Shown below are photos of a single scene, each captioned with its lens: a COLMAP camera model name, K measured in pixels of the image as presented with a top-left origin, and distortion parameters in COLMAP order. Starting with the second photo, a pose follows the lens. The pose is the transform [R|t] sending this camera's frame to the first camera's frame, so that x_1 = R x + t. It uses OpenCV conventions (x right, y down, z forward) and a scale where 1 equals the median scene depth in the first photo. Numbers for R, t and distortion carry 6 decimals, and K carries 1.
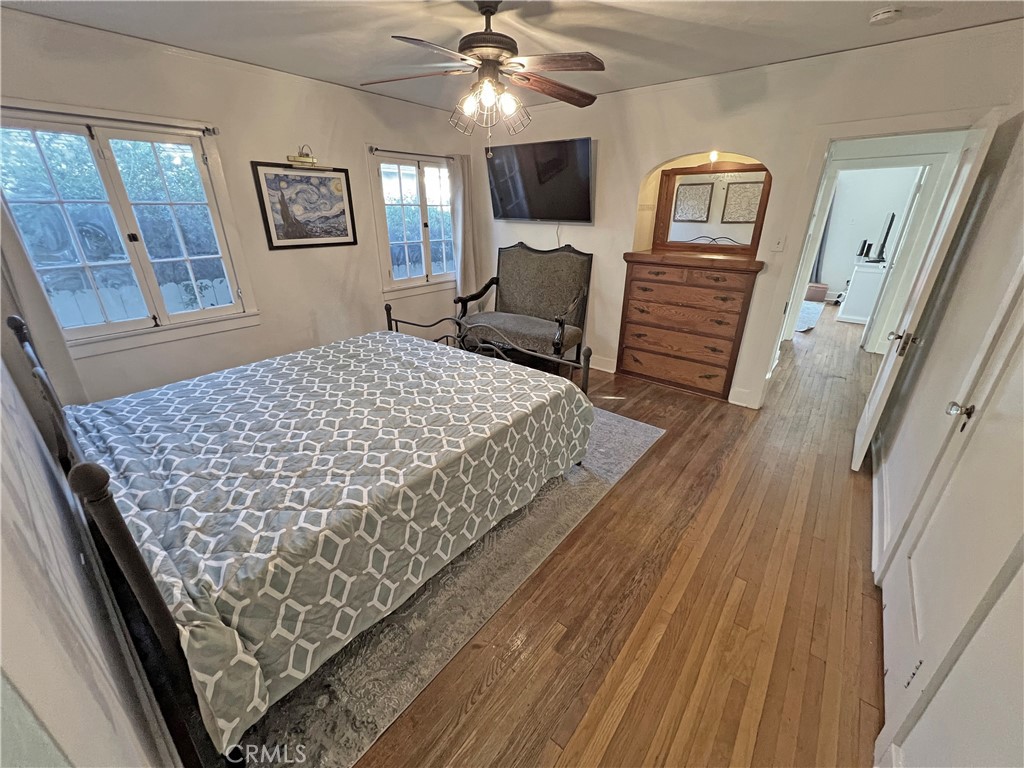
lens RADIAL K [[409.3, 0, 512.8], [0, 409.3, 382.4], [0, 0, 1]] dist [-0.002116, 0.001270]
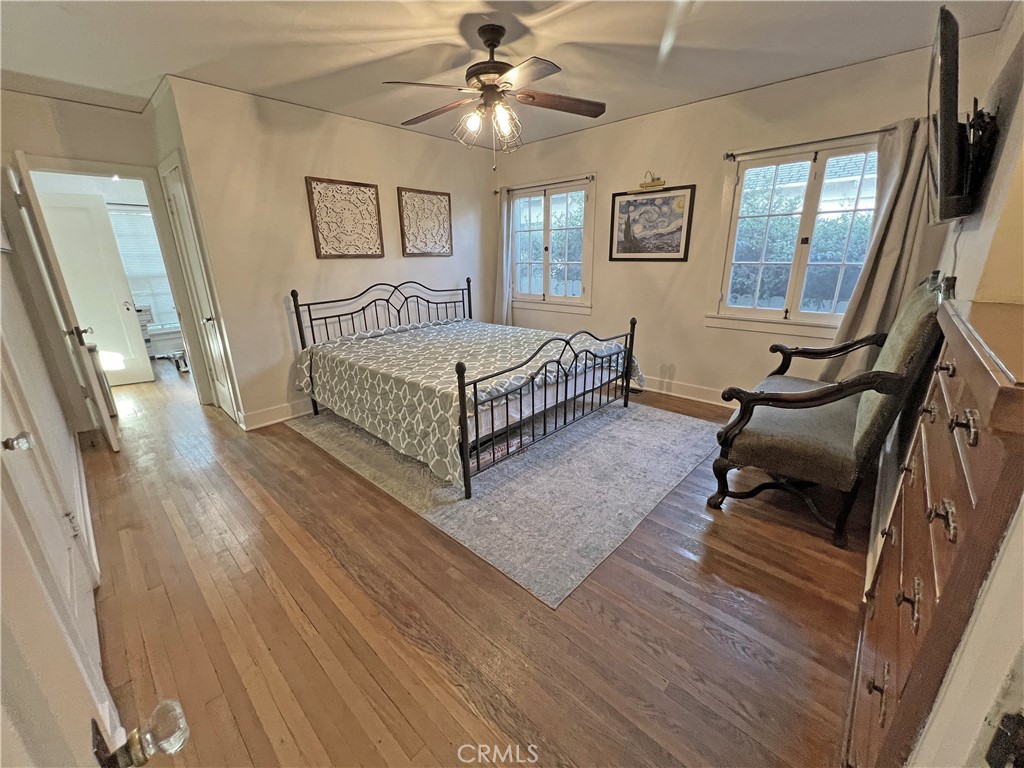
lens RADIAL K [[409.3, 0, 512.3], [0, 409.3, 383.5], [0, 0, 1]] dist [-0.002116, 0.001270]
pose [[-0.064294, 0.302099, -0.951106, 0.720336], [-0.375834, 0.875573, 0.303513, -0.247707], [0.924454, 0.376972, 0.057244, 0.748126]]
